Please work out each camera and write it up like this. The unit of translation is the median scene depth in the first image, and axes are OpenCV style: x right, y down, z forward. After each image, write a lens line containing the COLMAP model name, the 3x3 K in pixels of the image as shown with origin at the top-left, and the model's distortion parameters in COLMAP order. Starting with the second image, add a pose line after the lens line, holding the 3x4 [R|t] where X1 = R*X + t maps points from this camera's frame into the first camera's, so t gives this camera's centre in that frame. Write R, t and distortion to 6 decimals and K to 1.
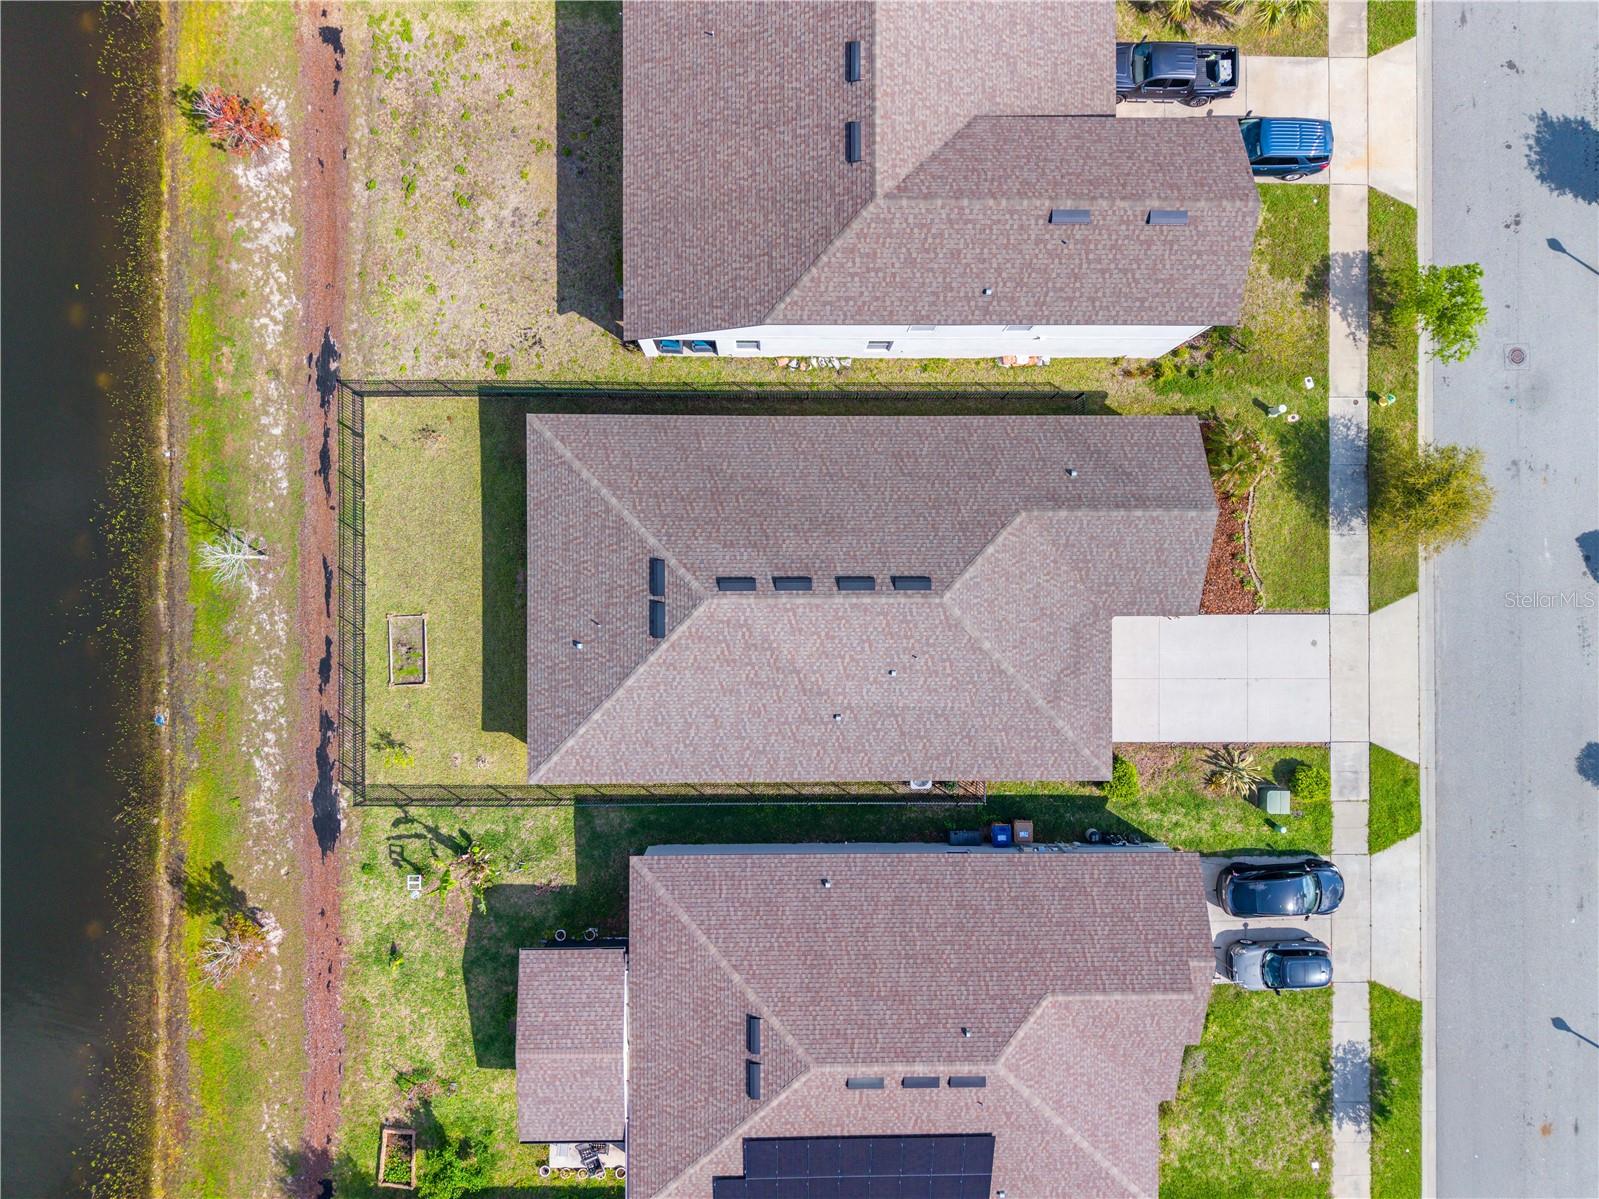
lens RADIAL K [[1076.4, 0, 799.5], [0, 1076.4, 599.5], [0, 0, 1]] dist [0.008786, -0.003886]
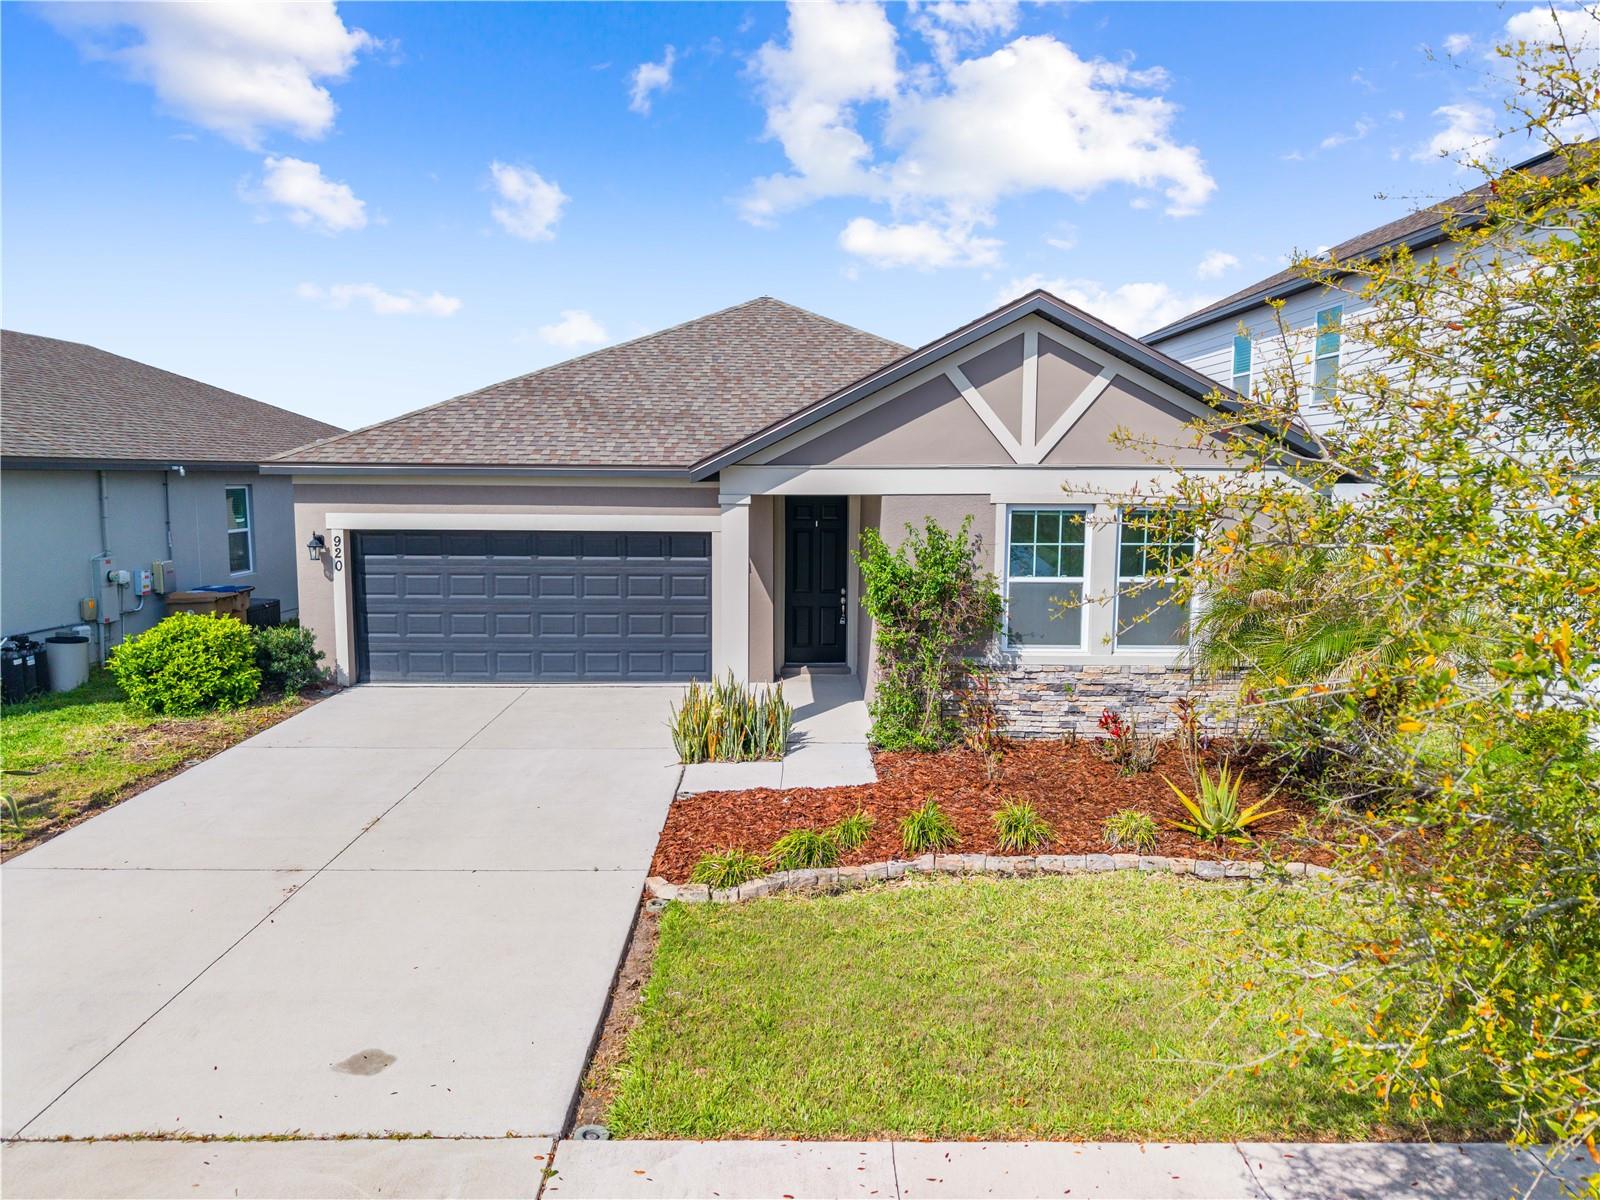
lens RADIAL K [[1077.0, 0, 800.0], [0, 1077.0, 600.0], [0, 0, 1]] dist [0.008786, -0.003886]
pose [[0.010680, 0.088207, -0.996045, 0.609409], [-0.999921, -0.005642, -0.011221, -0.011259], [-0.006610, 0.996086, 0.088139, 0.936149]]
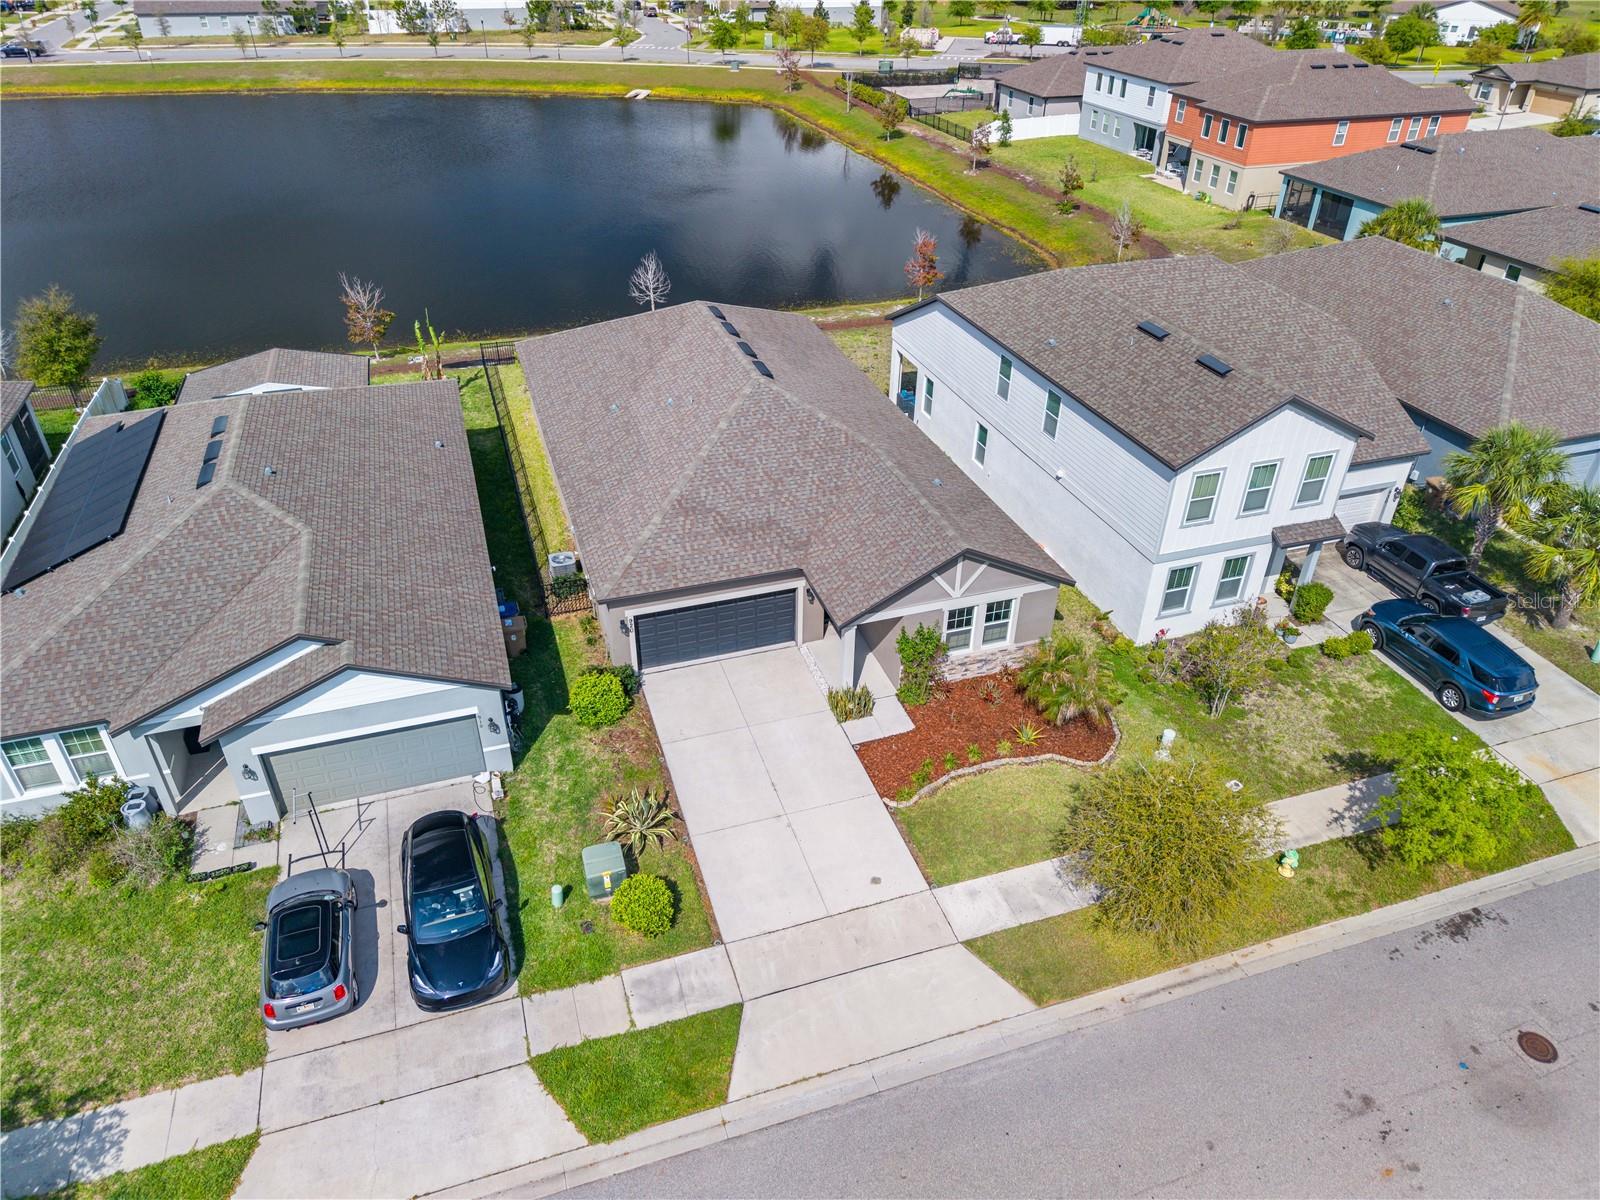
lens RADIAL K [[1072.8, 0, 799.4], [0, 1072.8, 595.7], [0, 0, 1]] dist [0.038567, -0.042224]
pose [[0.315536, 0.501687, -0.805449, 0.874106], [-0.948909, 0.164088, -0.269532, 0.218550], [-0.003056, 0.849344, 0.527830, 0.549463]]
